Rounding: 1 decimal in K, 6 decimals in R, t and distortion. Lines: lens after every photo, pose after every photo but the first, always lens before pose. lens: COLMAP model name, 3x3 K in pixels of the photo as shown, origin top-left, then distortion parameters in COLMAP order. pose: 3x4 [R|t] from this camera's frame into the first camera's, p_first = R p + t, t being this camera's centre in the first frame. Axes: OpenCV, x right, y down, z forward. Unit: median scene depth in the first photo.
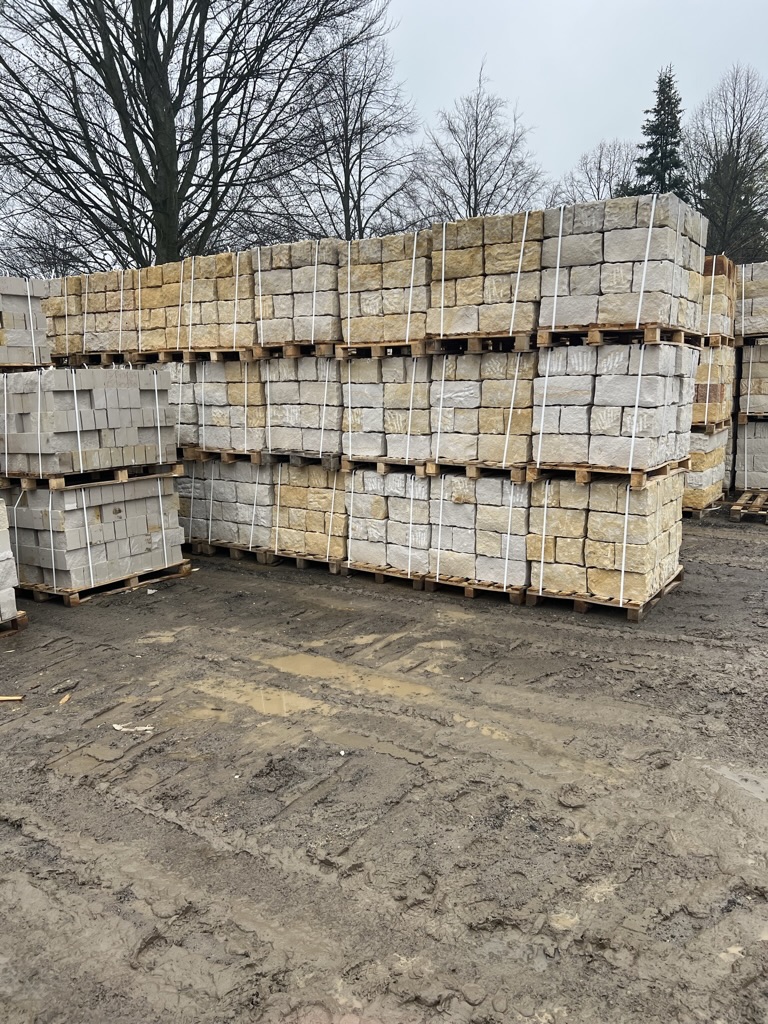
lens RADIAL K [[772.7, 0, 401.9], [0, 772.7, 514.2], [0, 0, 1]] dist [0.062609, -0.078983]
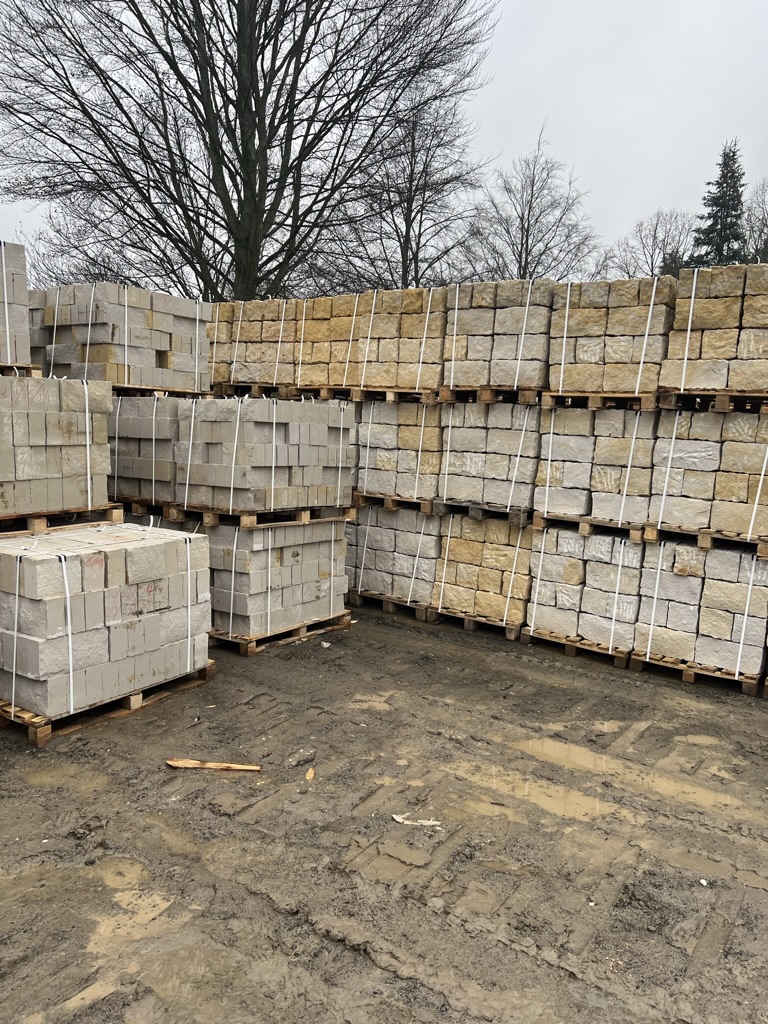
lens RADIAL K [[772.7, 0, 383.5], [0, 772.7, 523.0], [0, 0, 1]] dist [0.062609, -0.078983]
pose [[0.997012, 0.074153, -0.021661, -0.232372], [-0.075163, 0.995902, -0.050298, -0.002804], [0.017842, 0.051776, 0.998499, 0.080117]]
